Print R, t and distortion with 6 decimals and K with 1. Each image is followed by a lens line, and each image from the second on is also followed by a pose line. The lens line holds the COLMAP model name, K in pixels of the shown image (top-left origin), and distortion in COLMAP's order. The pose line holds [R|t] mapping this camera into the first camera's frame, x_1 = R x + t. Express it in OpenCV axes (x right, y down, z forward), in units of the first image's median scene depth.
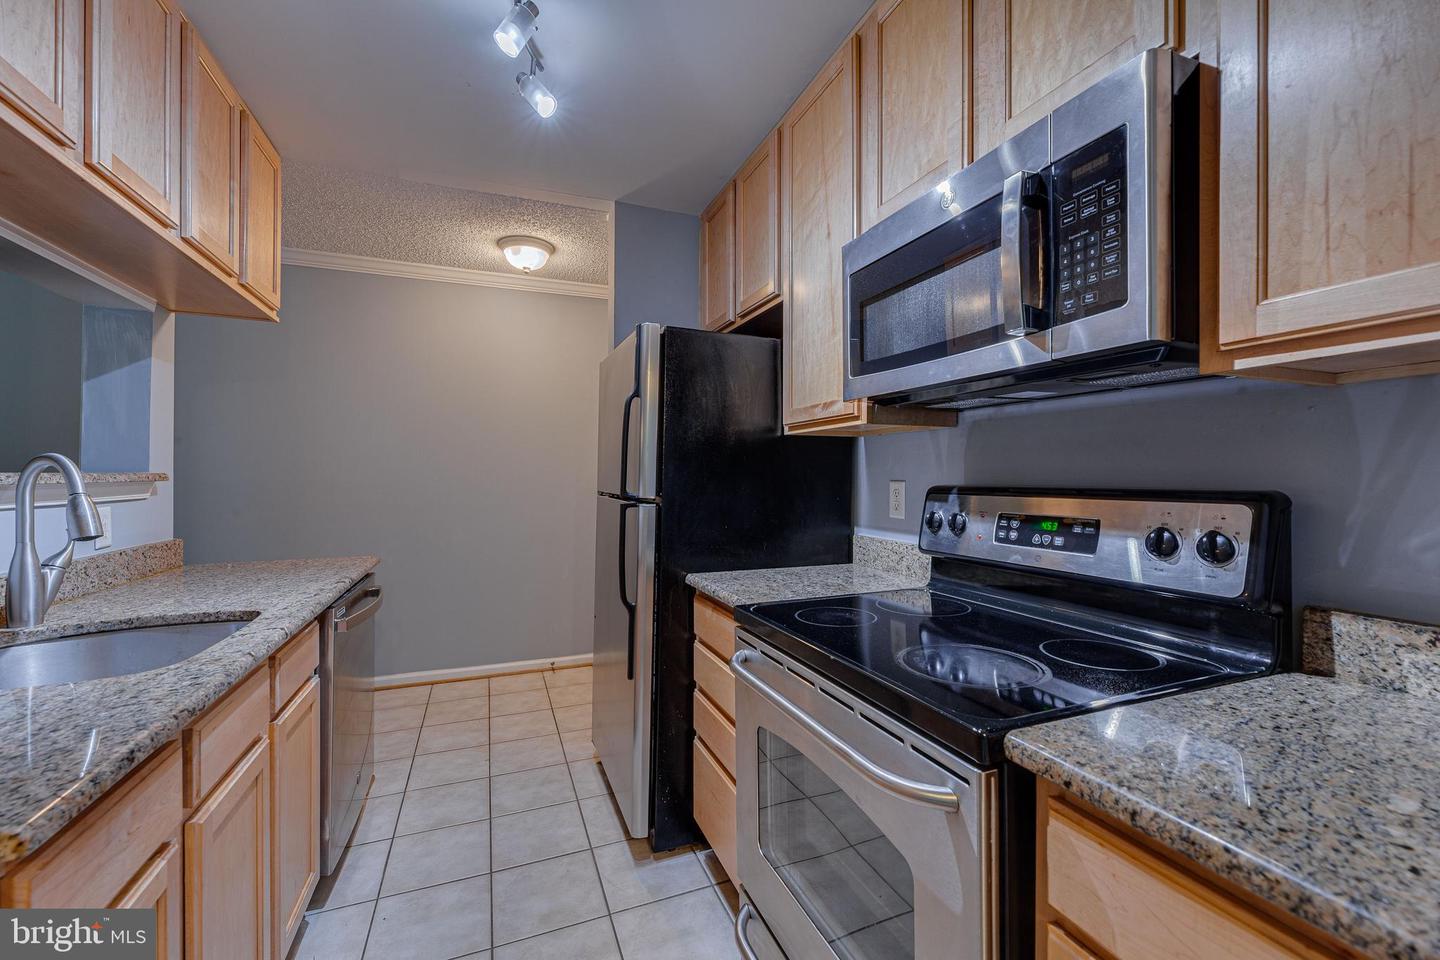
lens RADIAL K [[583.4, 0, 714.8], [0, 583.4, 474.7], [0, 0, 1]] dist [0.004134, -0.001645]
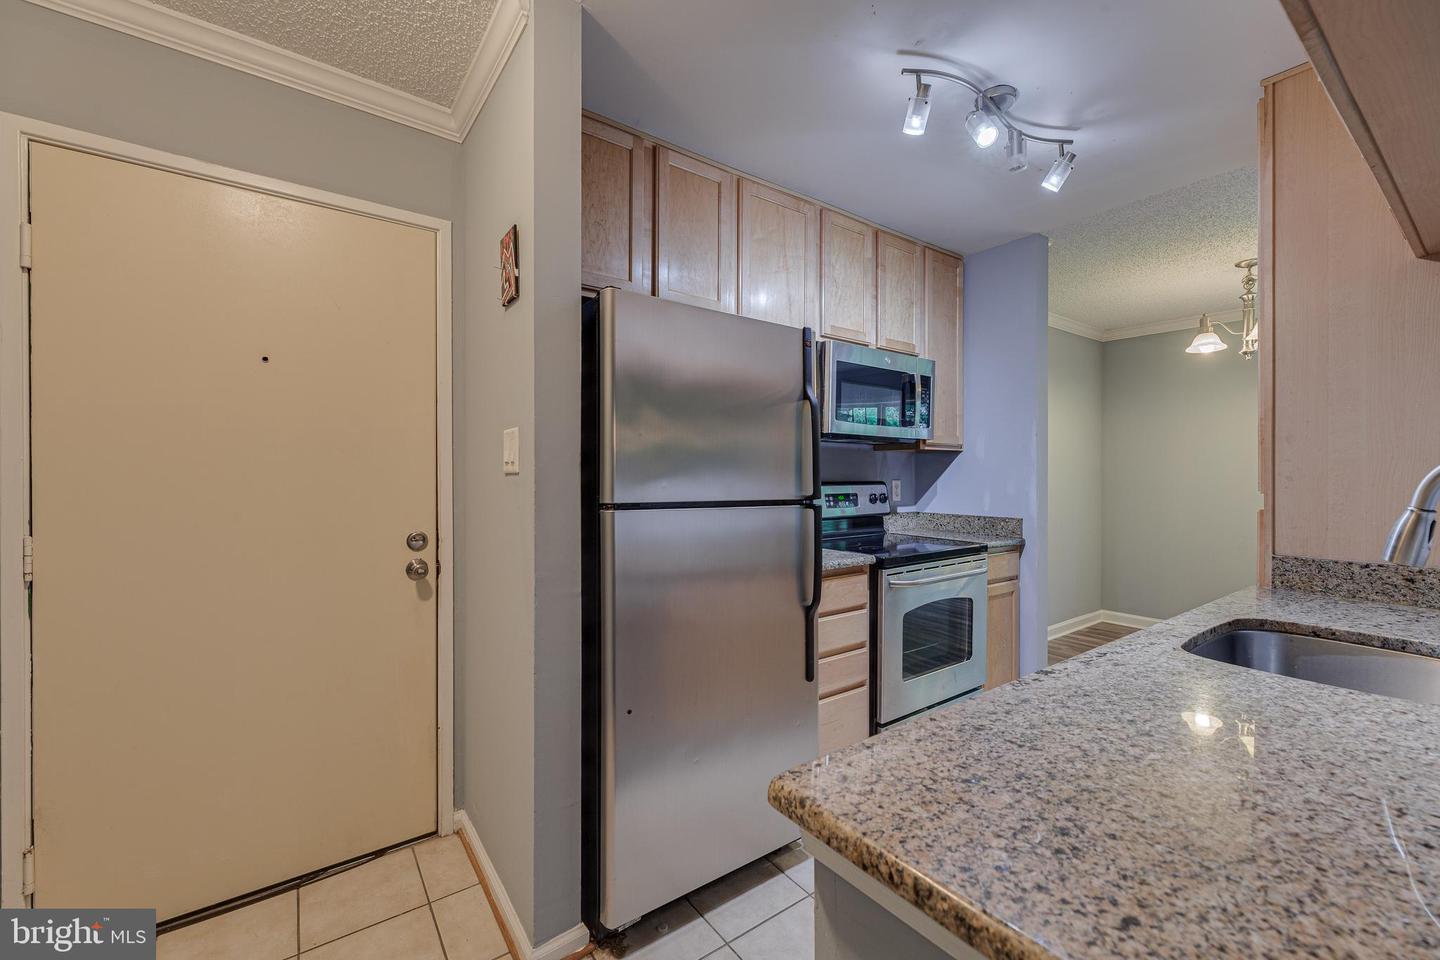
lens RADIAL K [[597.3, 0, 722.1], [0, 597.3, 473.5], [0, 0, 1]] dist [-0.000581, 0.000676]
pose [[-0.252629, -0.000251, 0.967563, -1.366999], [-0.003298, 0.999994, -0.000602, -0.006300], [-0.967557, -0.003343, -0.252629, 1.726918]]
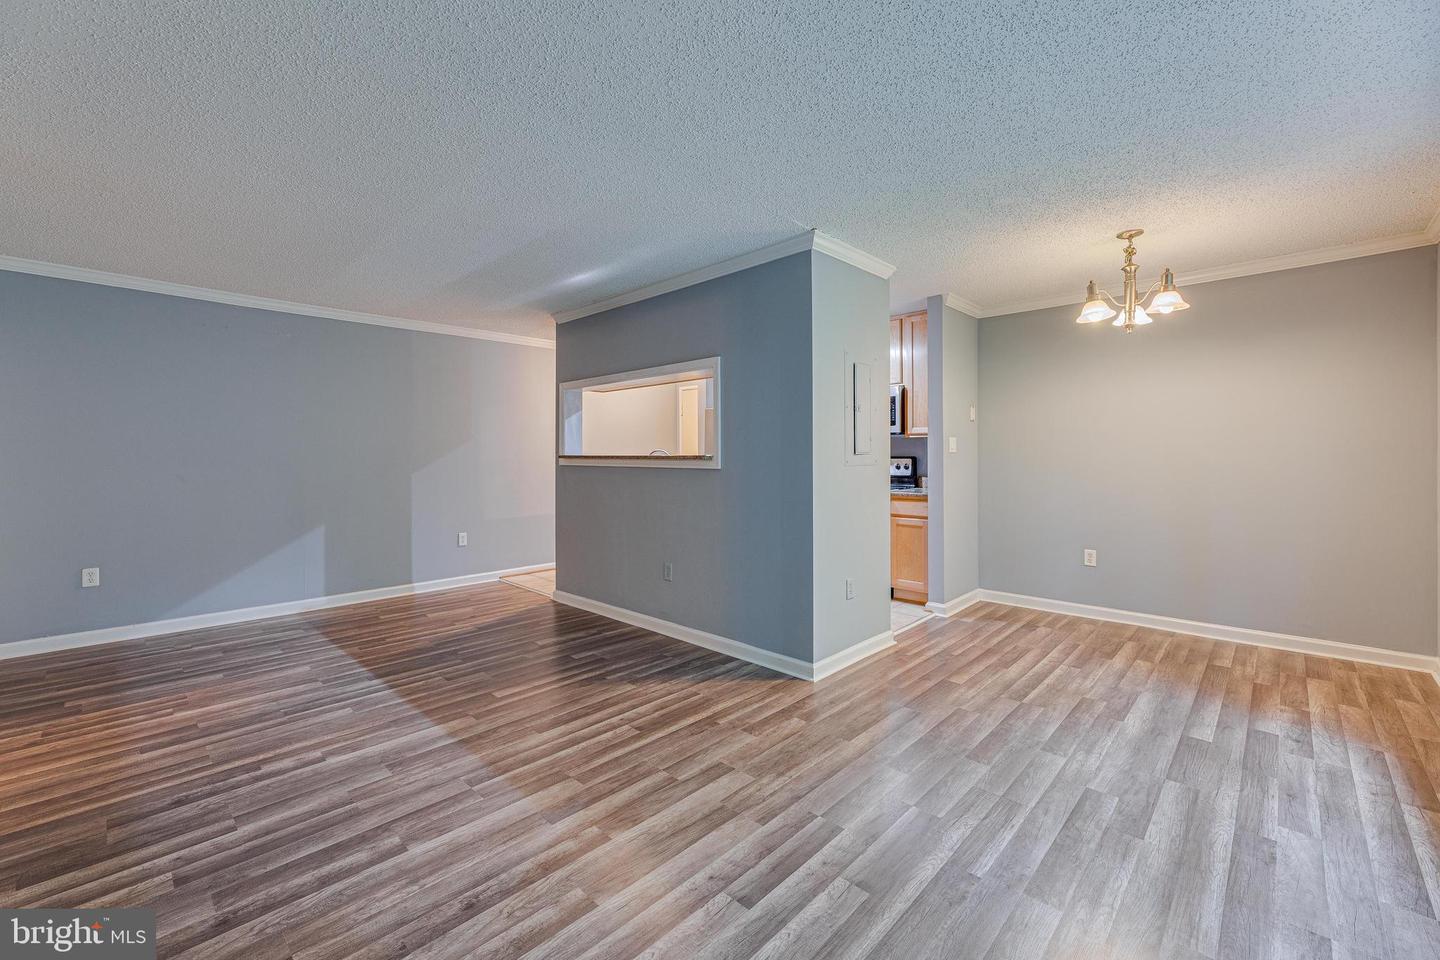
lens RADIAL K [[597.3, 0, 710.0], [0, 597.3, 455.1], [0, 0, 1]] dist [-0.000581, 0.000676]
pose [[0.911160, -0.009664, 0.411940, -2.010198], [0.008444, 0.999953, 0.004783, -0.018014], [-0.411967, -0.000880, 0.911198, -2.149283]]
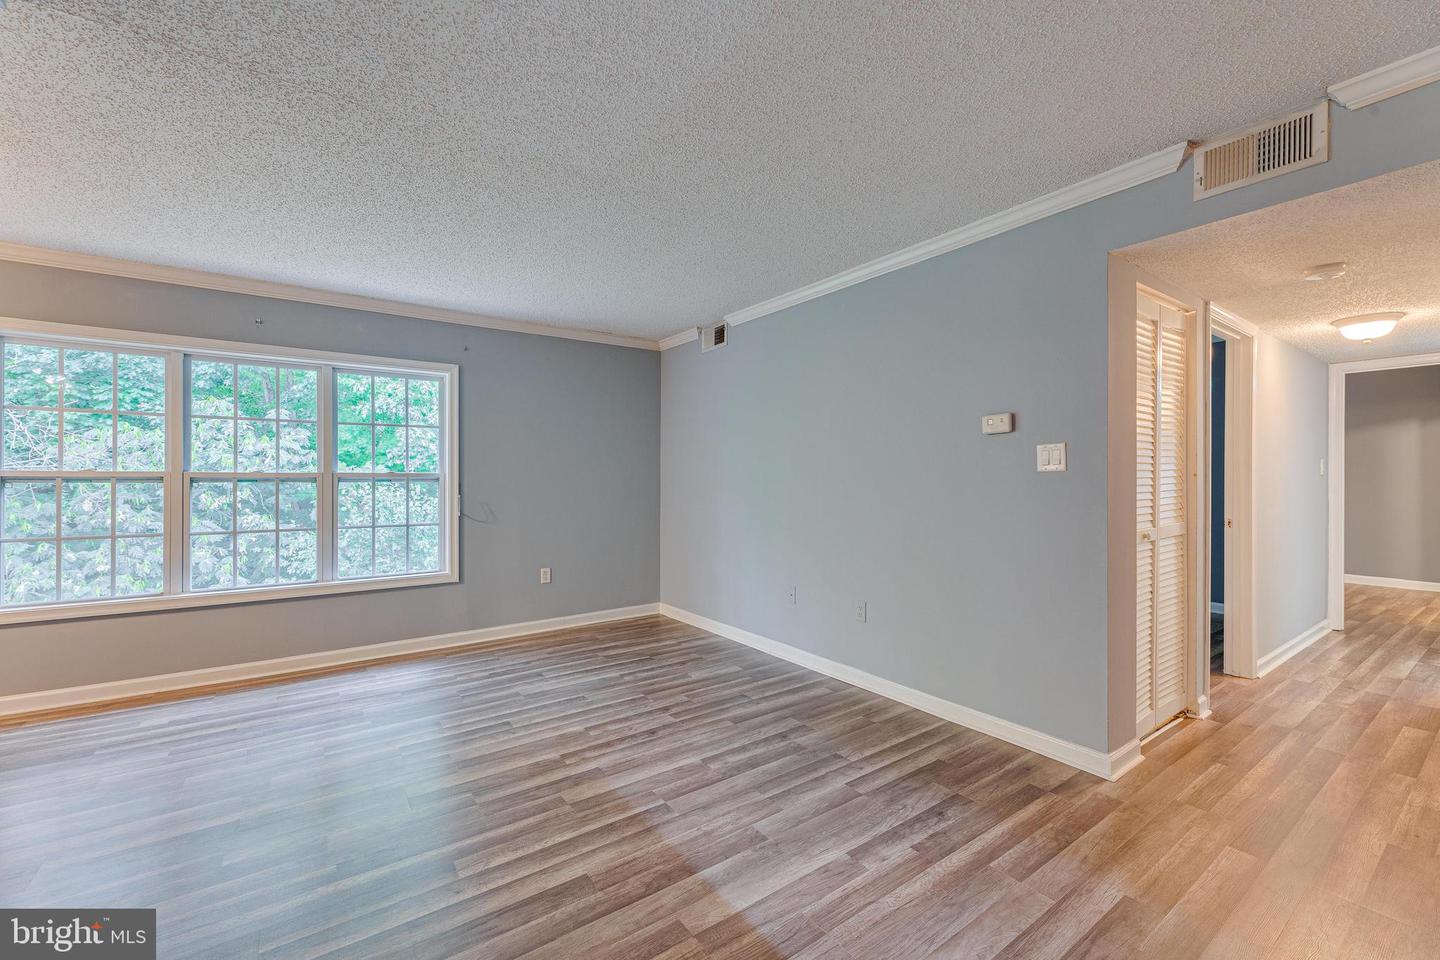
lens RADIAL K [[597.3, 0, 724.3], [0, 597.3, 479.5], [0, 0, 1]] dist [-0.000581, 0.000676]
pose [[-0.970273, -0.004996, -0.241961, -1.723479], [-0.004438, 0.999986, -0.002855, -0.002665], [0.241972, -0.001696, -0.970282, 0.936114]]
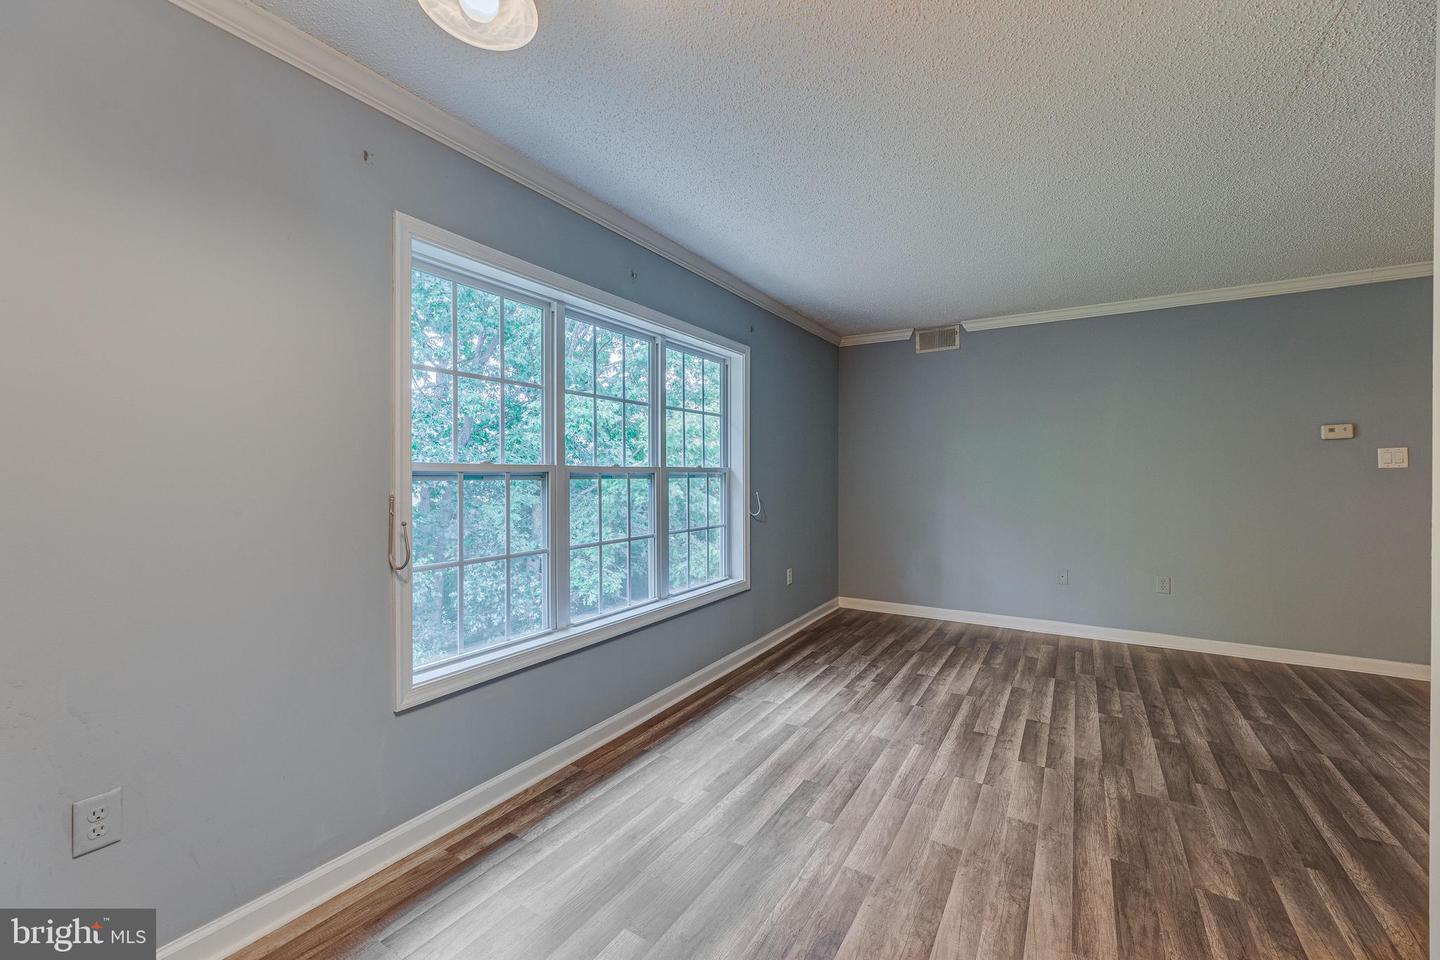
lens RADIAL K [[583.4, 0, 715.6], [0, 583.4, 476.8], [0, 0, 1]] dist [0.004134, -0.001645]
pose [[-0.806882, -0.001054, -0.590712, 0.478859], [-0.002029, 0.999997, 0.000987, 0.002676], [0.590710, 0.001995, -0.806882, -0.238738]]
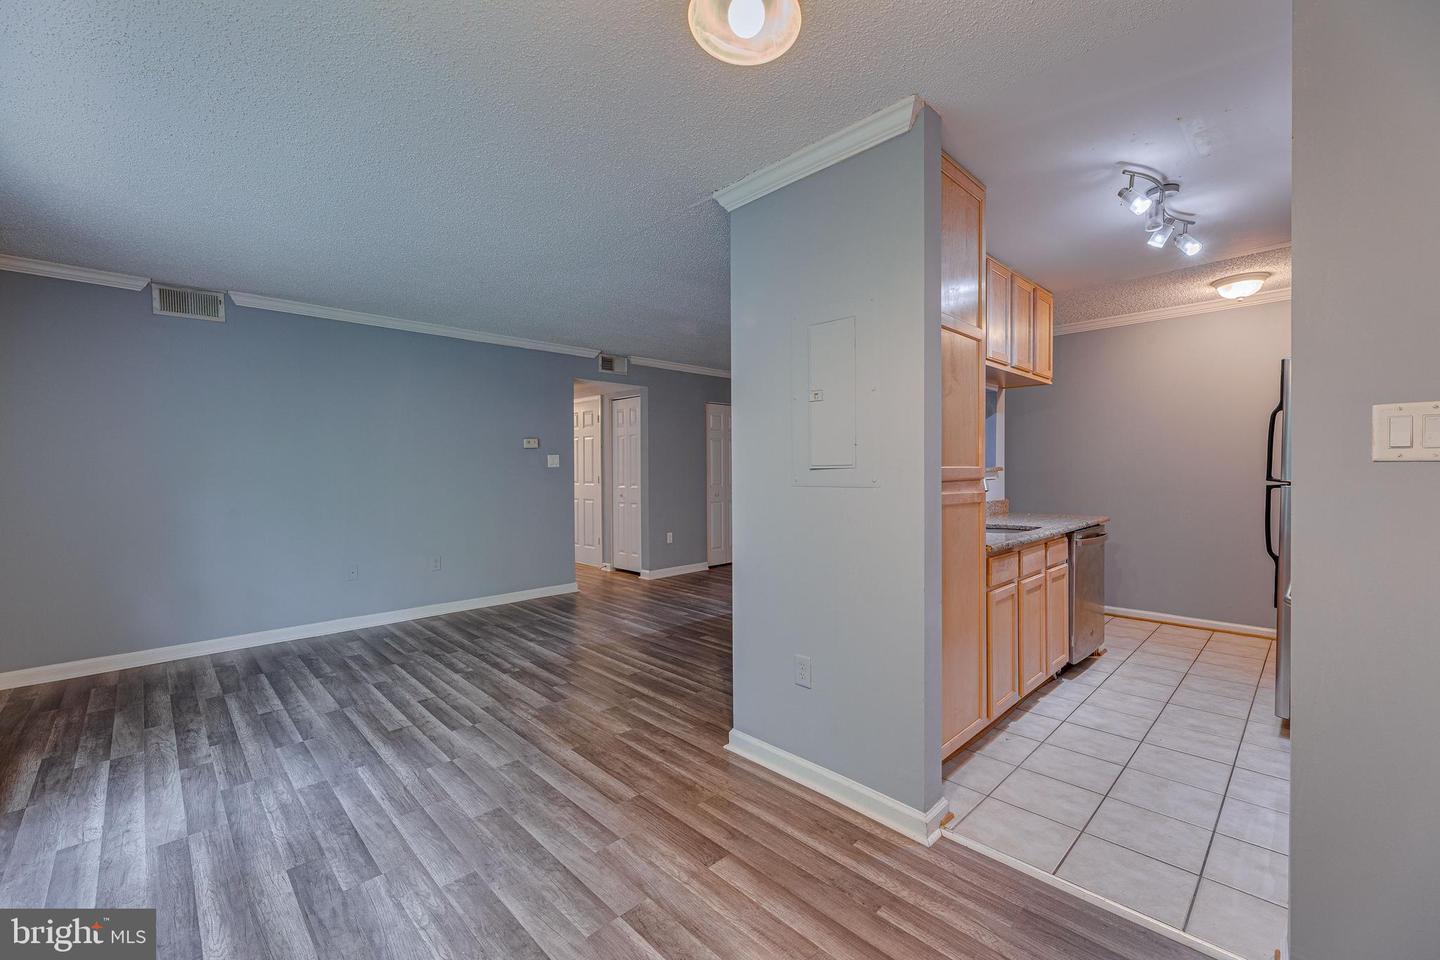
lens RADIAL K [[583.4, 0, 717.0], [0, 583.4, 477.9], [0, 0, 1]] dist [0.004134, -0.001645]
pose [[0.385547, 0.005505, -0.922672, 0.800365], [0.008289, 0.999921, 0.009430, 0.009242], [0.922651, -0.011284, 0.385471, -1.004166]]
